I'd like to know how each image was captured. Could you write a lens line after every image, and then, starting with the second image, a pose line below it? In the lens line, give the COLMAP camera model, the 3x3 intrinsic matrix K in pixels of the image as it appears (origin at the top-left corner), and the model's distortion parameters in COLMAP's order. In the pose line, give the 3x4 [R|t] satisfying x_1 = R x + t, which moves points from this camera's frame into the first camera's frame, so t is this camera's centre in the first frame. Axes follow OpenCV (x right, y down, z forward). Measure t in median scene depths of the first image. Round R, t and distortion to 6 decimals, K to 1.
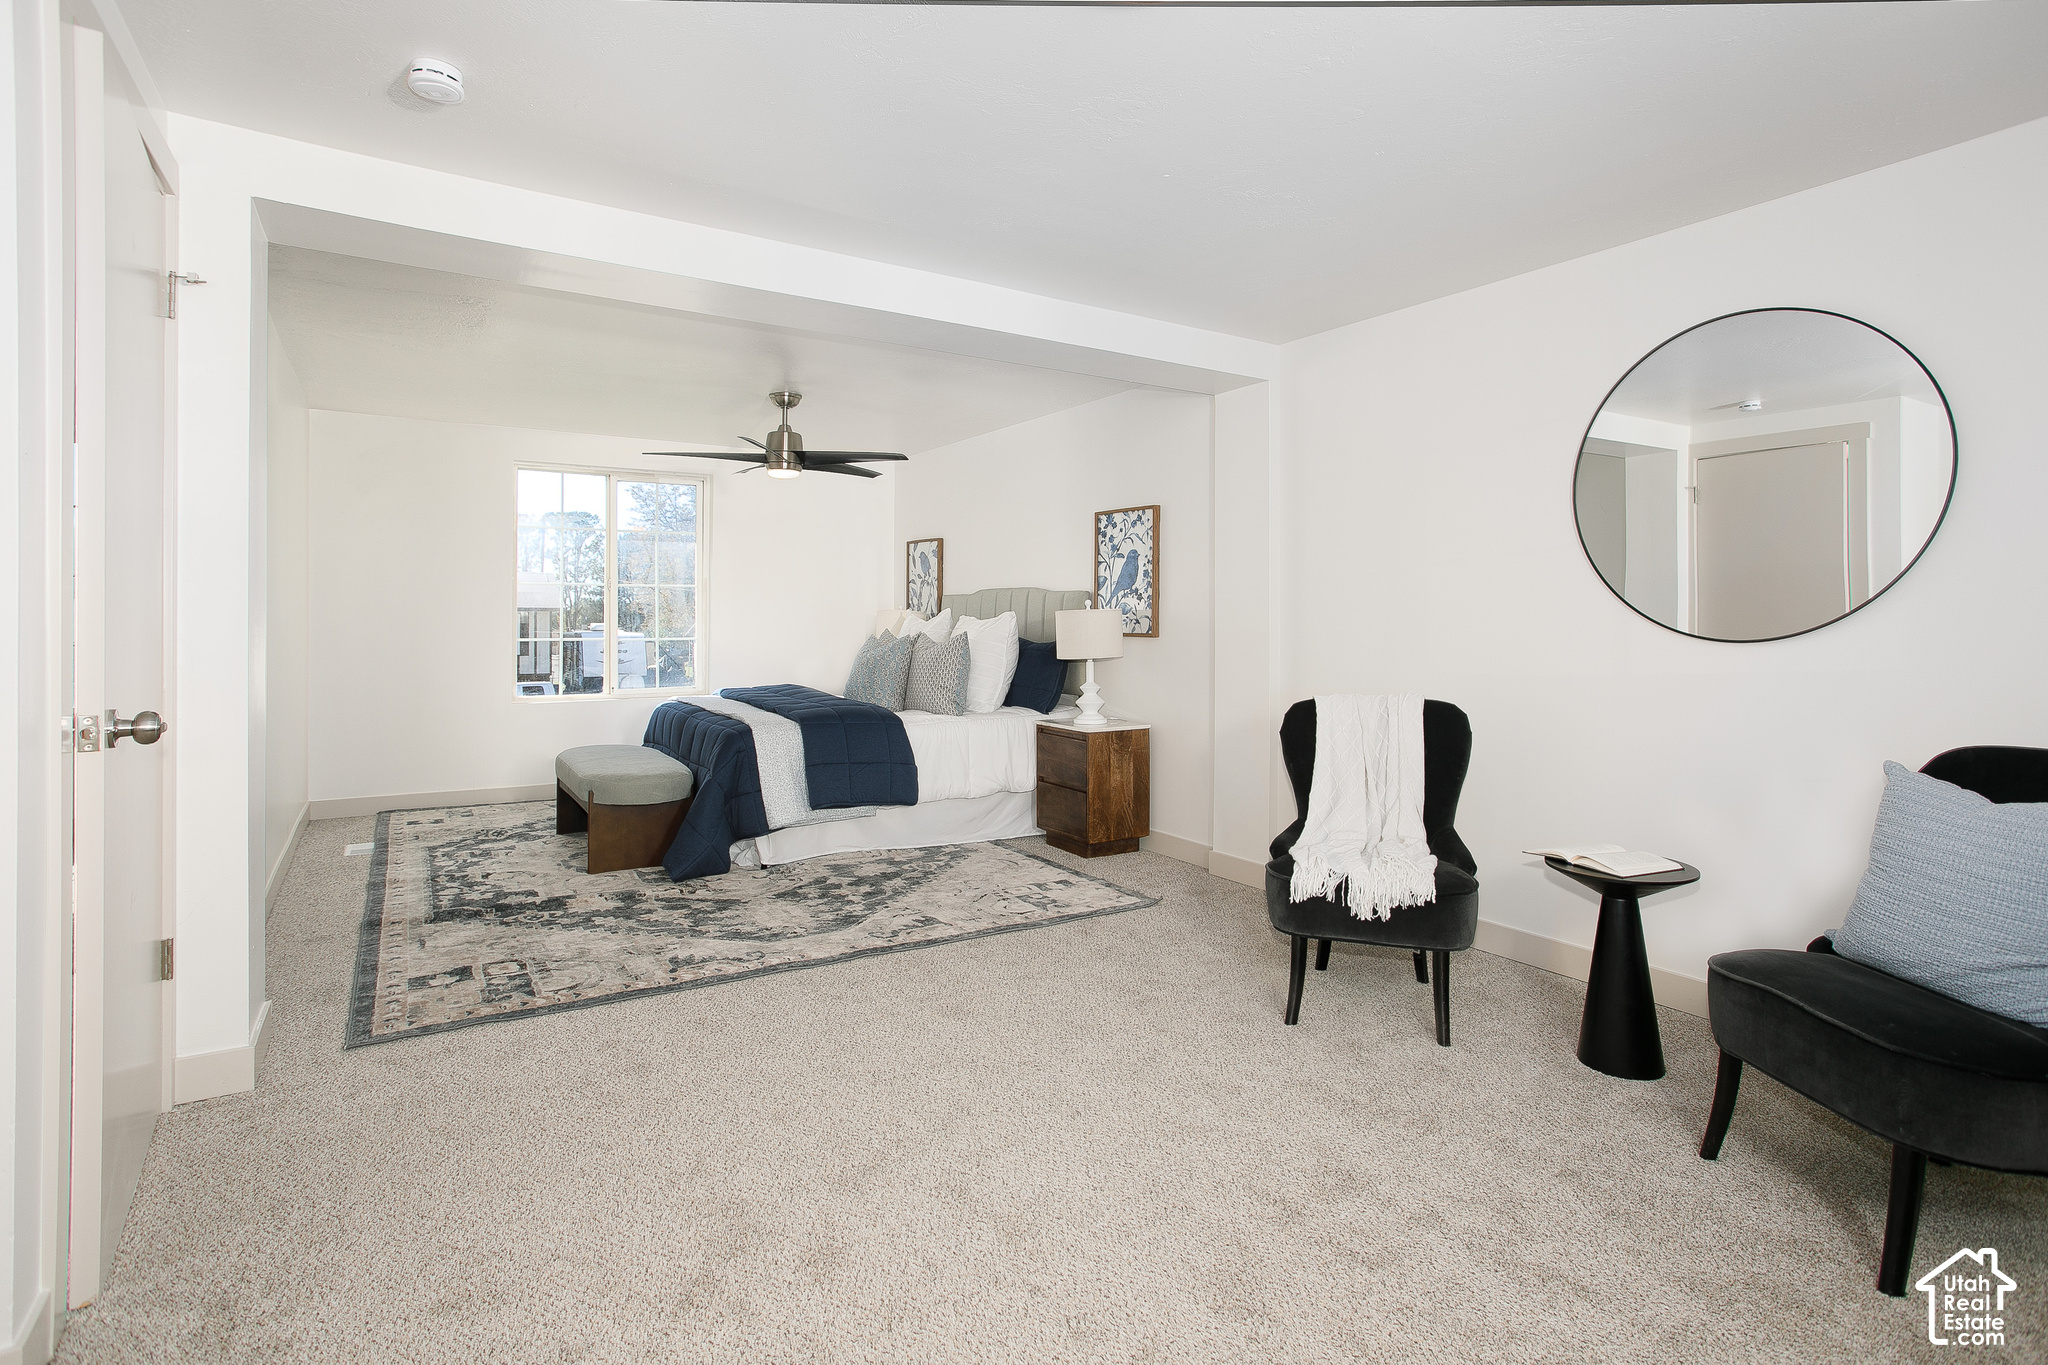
lens RADIAL K [[1002.3, 0, 1009.3], [0, 1002.3, 615.1], [0, 0, 1]] dist [-0.002814, 0.000665]
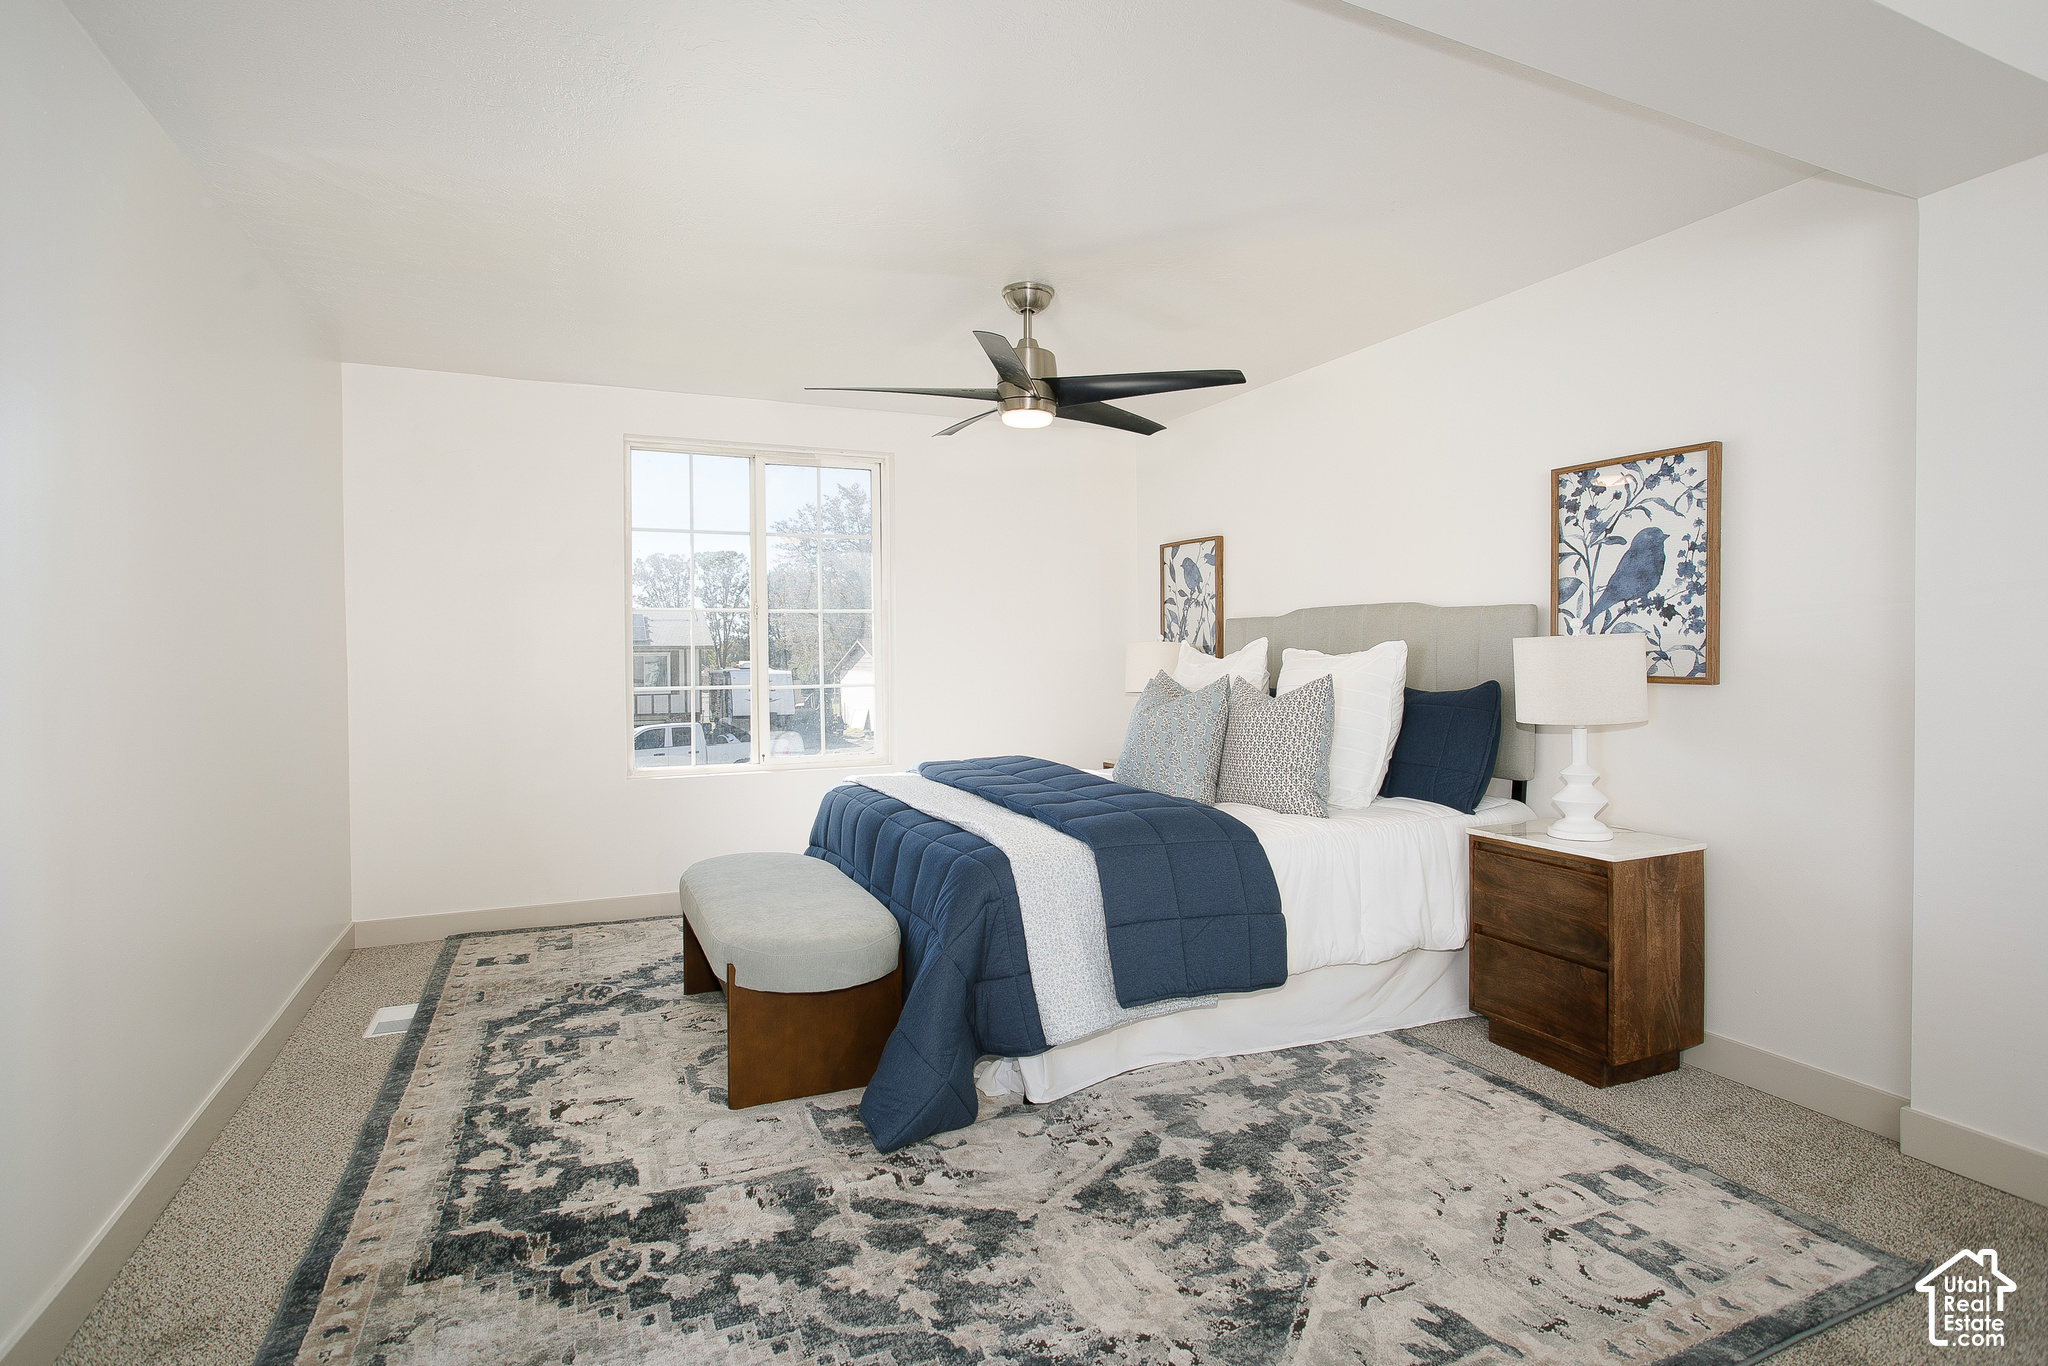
lens RADIAL K [[1002.3, 0, 1023.7], [0, 1002.3, 678.8], [0, 0, 1]] dist [-0.002814, 0.000665]
pose [[0.992814, -0.007055, -0.119456, -0.160571], [0.010538, 0.999537, 0.028548, -0.000403], [0.119199, -0.029601, 0.992429, 0.402107]]
